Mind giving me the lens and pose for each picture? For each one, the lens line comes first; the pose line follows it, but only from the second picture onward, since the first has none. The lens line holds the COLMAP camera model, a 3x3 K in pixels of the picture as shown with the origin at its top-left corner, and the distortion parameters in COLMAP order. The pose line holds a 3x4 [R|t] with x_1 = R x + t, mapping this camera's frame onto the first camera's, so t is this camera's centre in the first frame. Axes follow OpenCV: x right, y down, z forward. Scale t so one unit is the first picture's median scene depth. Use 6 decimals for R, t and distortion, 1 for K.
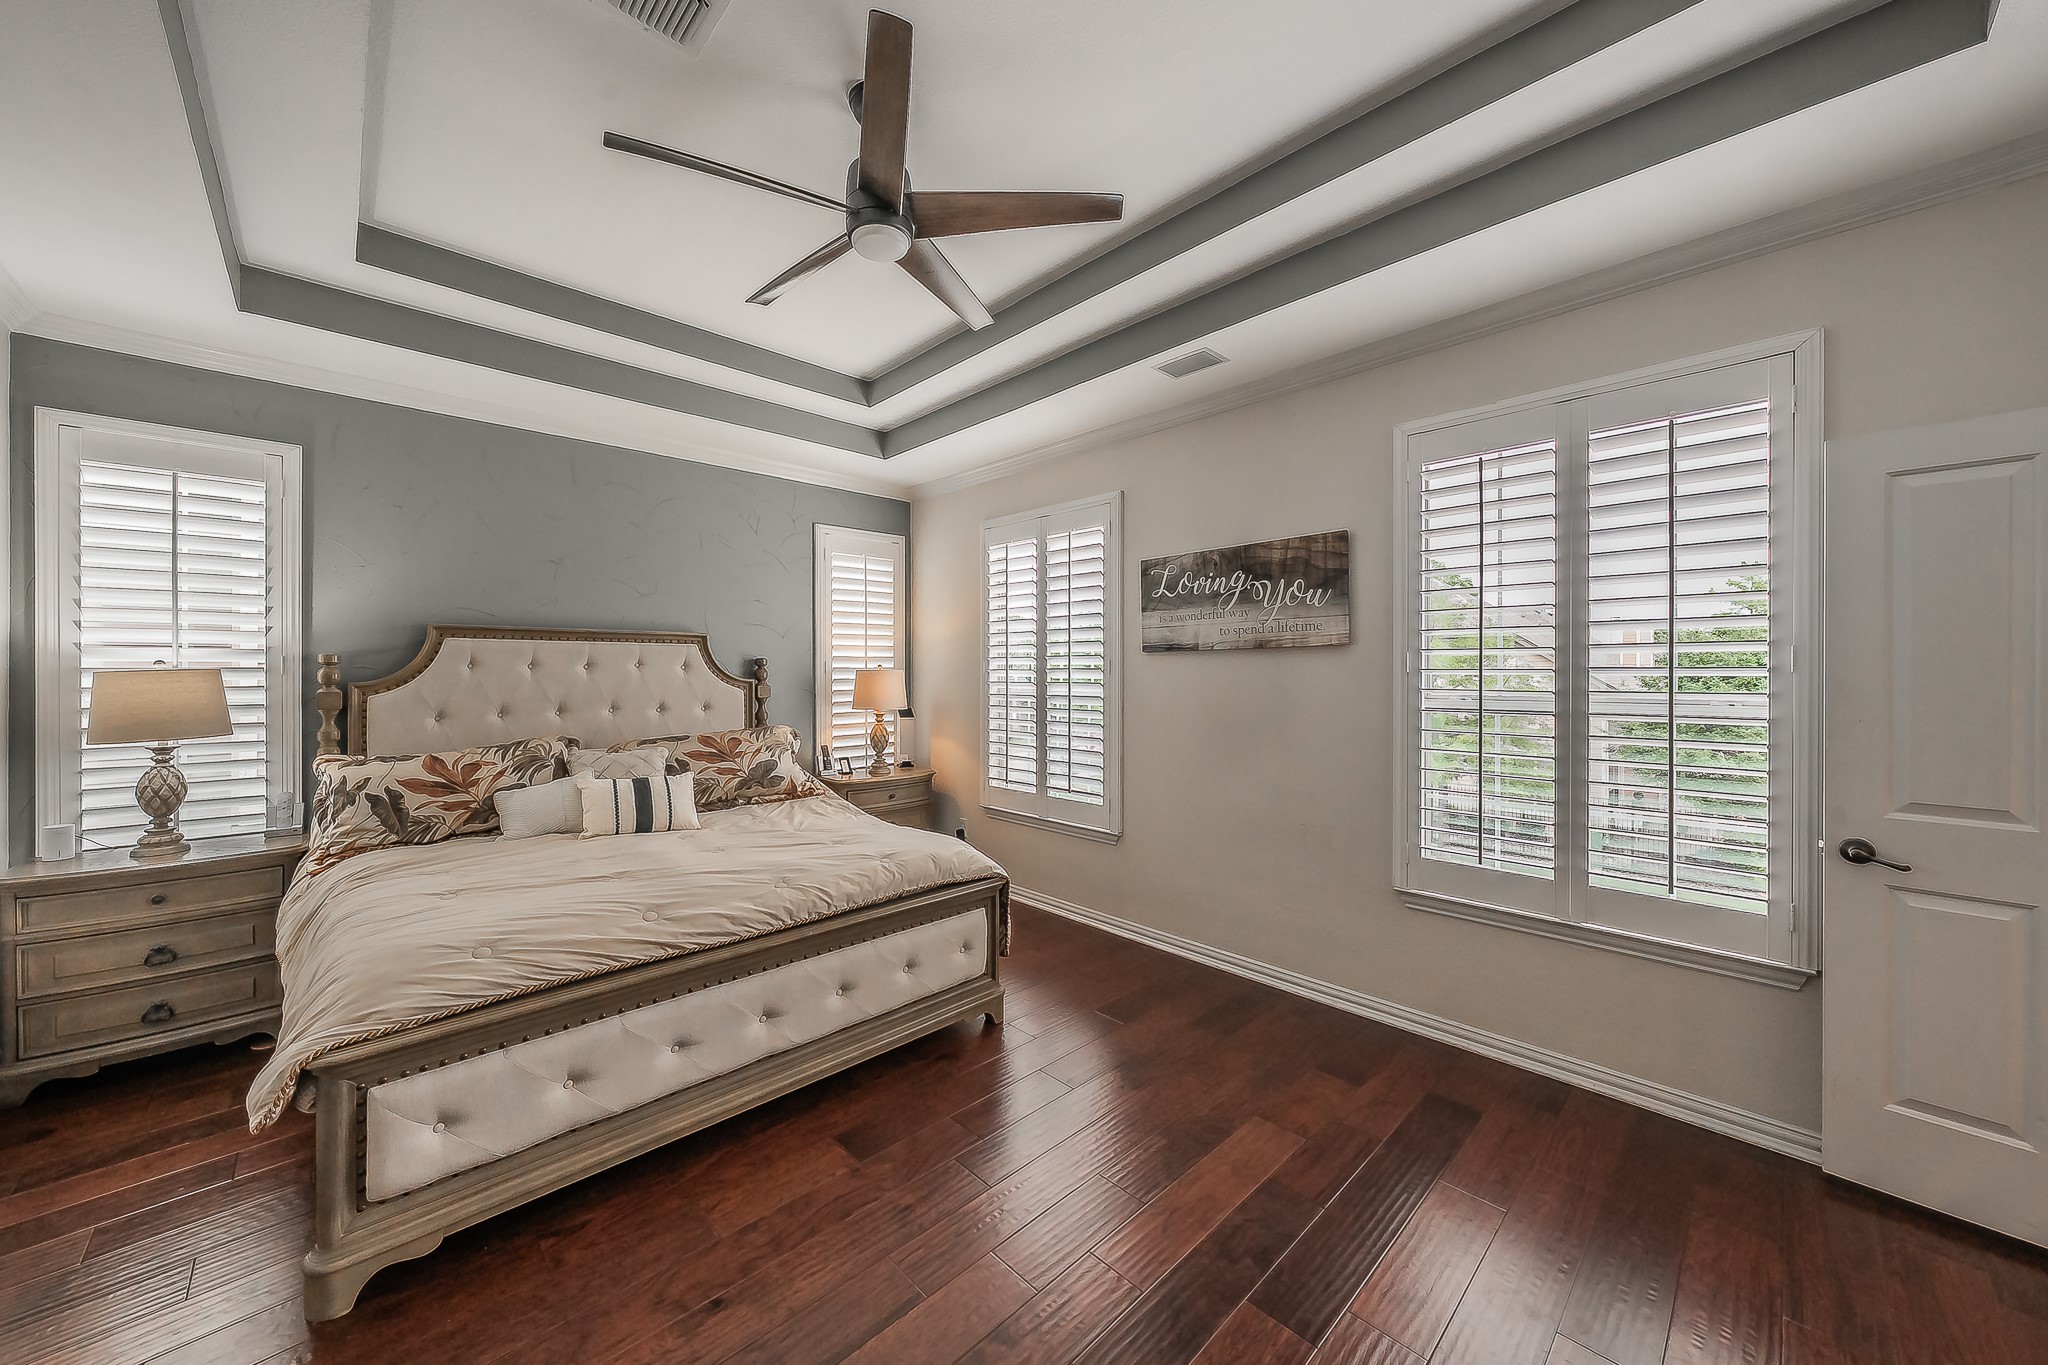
lens RADIAL K [[732.3, 0, 1025.2], [0, 732.3, 675.8], [0, 0, 1]] dist [-0.000685, -0.000064]
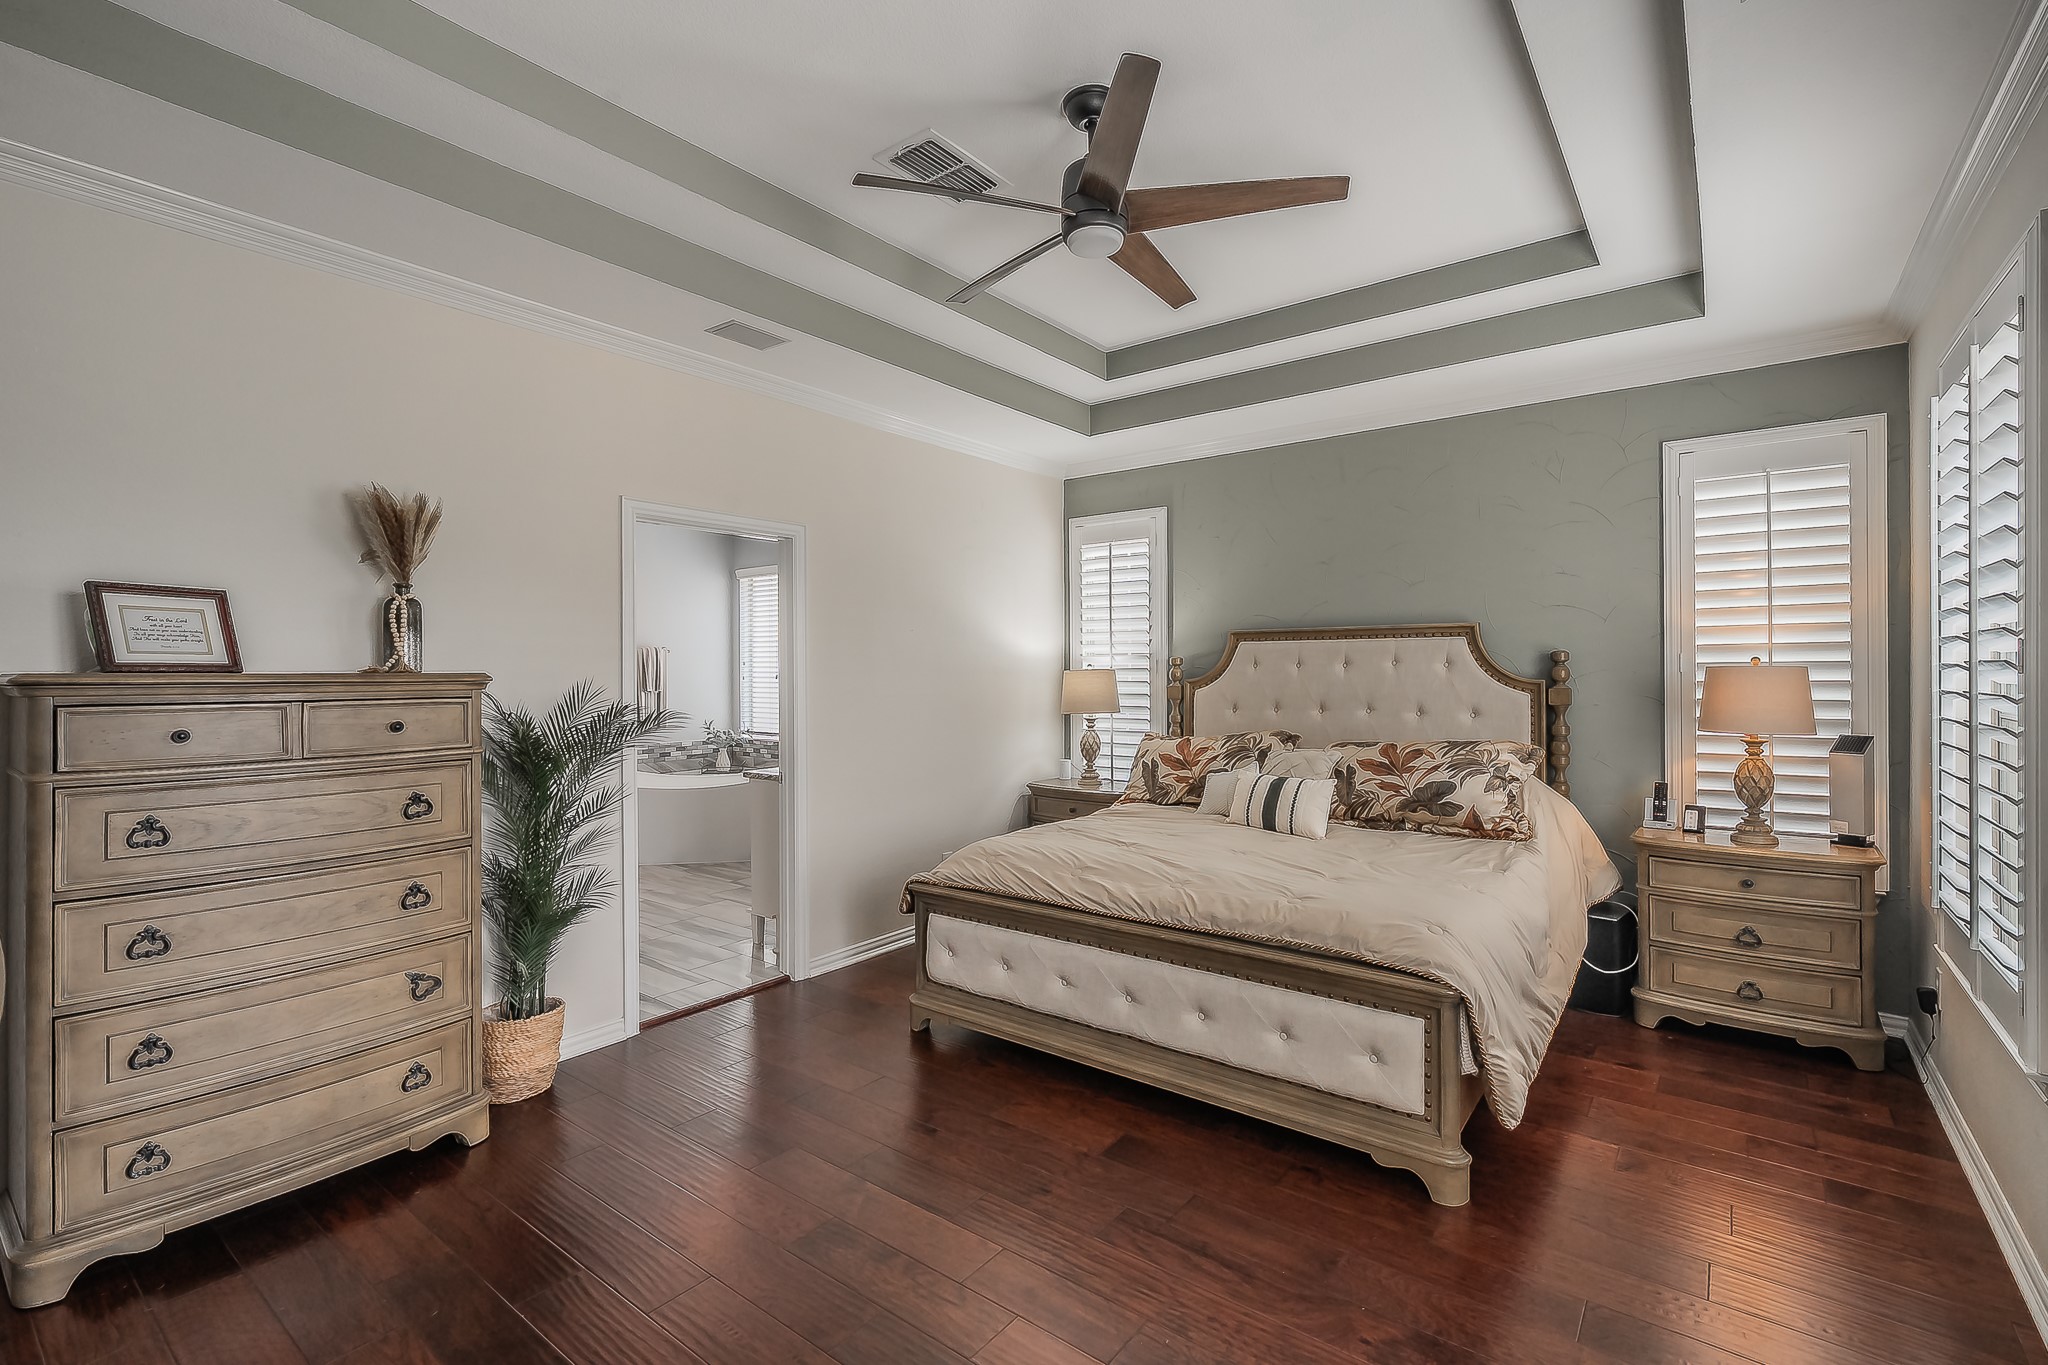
lens RADIAL K [[925.4, 0, 1024.0], [0, 925.4, 682.5], [0, 0, 1]] dist [0.001411, 0.000105]
pose [[0.146657, 0.011580, -0.989120, 0.681924], [-0.002957, 0.999932, 0.011268, -0.002678], [0.989183, 0.001272, 0.146682, 0.474944]]
